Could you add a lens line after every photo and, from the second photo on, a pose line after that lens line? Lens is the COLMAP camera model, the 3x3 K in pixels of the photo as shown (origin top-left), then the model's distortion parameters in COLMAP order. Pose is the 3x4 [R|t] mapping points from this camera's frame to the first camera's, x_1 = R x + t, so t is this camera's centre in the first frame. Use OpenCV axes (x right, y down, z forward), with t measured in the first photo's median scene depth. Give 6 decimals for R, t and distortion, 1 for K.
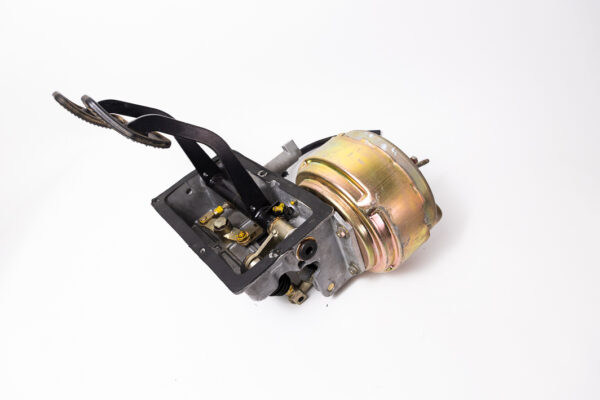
lens RADIAL K [[408.7, 0, 303.7], [0, 408.7, 198.5], [0, 0, 1]] dist [-0.005891, -0.000548]
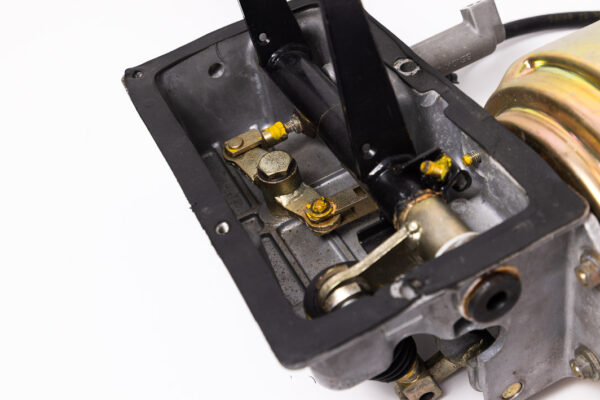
lens RADIAL K [[826.1, 0, 299.2], [0, 826.1, 201.5], [0, 0, 1]] dist [0.000135, 0.000000]
pose [[0.964344, 0.237959, -0.115830, -0.081817], [-0.224355, 0.967199, 0.119122, -0.008228], [0.140377, -0.088888, 0.986100, 0.205866]]
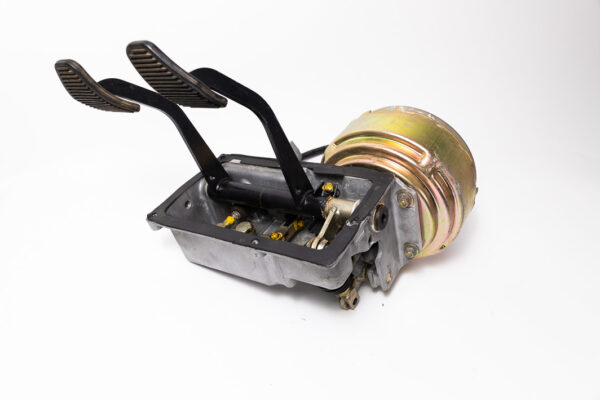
lens RADIAL K [[474.6, 0, 301.6], [0, 474.6, 199.9], [0, 0, 1]] dist [-0.046840, -0.000672]
pose [[0.951613, -0.106700, 0.288180, -0.383327], [0.166723, 0.967031, -0.192495, 0.220685], [-0.258140, 0.231227, 0.938029, 0.066322]]
